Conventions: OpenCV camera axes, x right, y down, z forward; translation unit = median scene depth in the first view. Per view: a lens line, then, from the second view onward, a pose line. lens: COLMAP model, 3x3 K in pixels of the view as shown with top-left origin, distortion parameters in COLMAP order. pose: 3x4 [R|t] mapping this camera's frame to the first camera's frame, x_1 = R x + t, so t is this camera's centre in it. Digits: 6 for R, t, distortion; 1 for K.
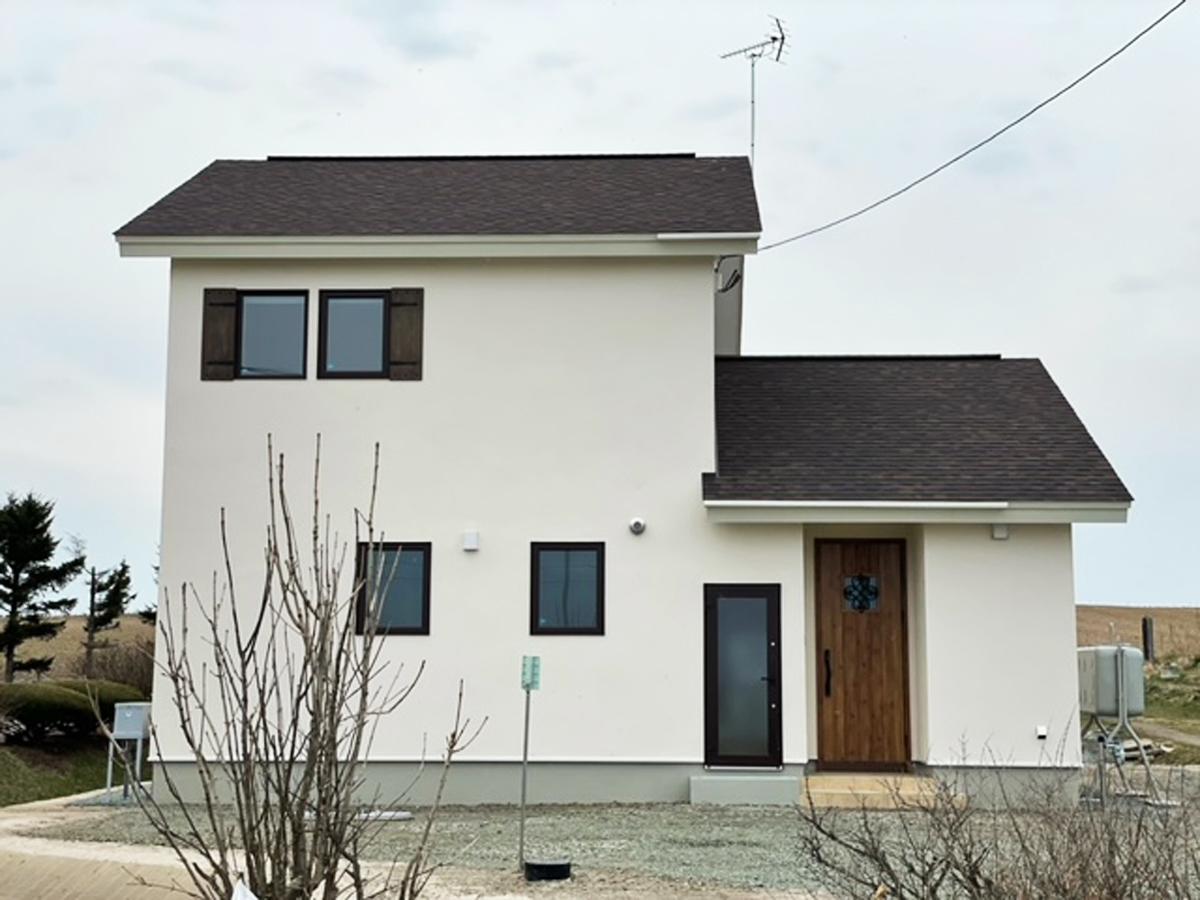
lens RADIAL K [[1777.2, 0, 598.6], [0, 1777.2, 460.0], [0, 0, 1]] dist [0.136264, 0.000000]
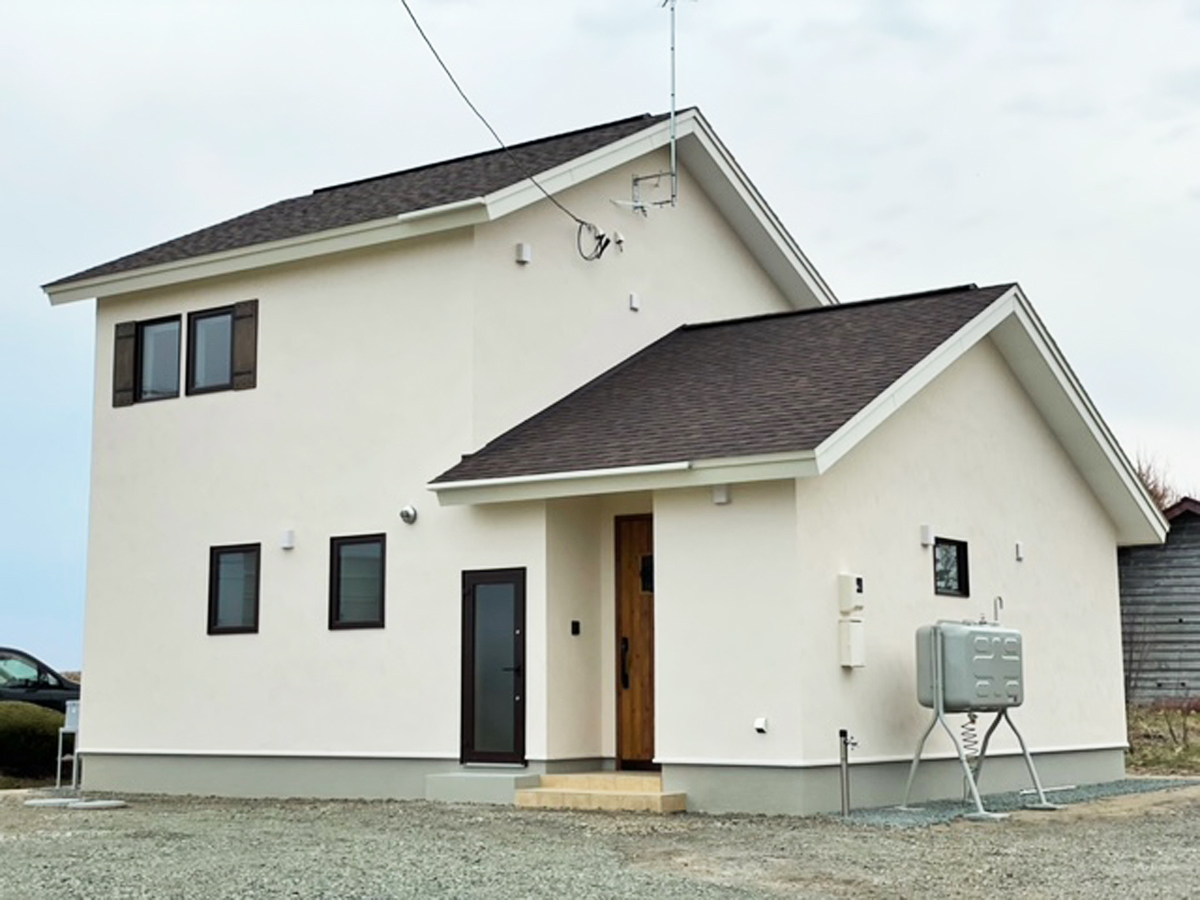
lens RADIAL K [[1777.2, 0, 599.3], [0, 1777.2, 442.2], [0, 0, 1]] dist [0.136264, 0.000000]
pose [[0.840855, -0.083693, -0.534750, 0.623801], [0.074066, 0.996471, -0.039493, 0.042890], [0.536168, -0.006399, 0.844087, 0.228766]]
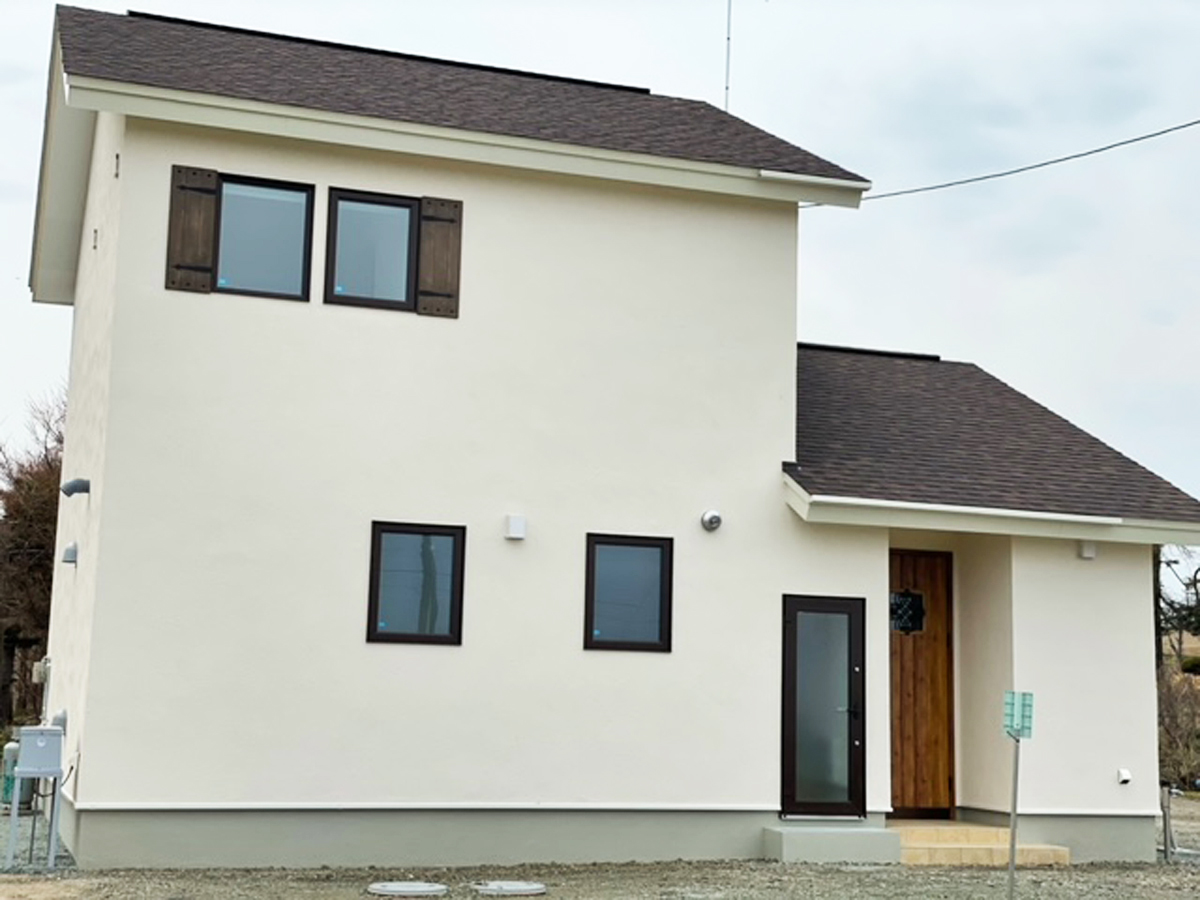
lens RADIAL K [[1777.2, 0, 593.8], [0, 1777.2, 447.3], [0, 0, 1]] dist [0.136264, 0.000000]
pose [[0.925598, 0.071232, 0.371744, -0.330400], [-0.067176, 0.997456, -0.023867, 0.026170], [-0.372498, -0.002881, 0.928028, 0.254162]]
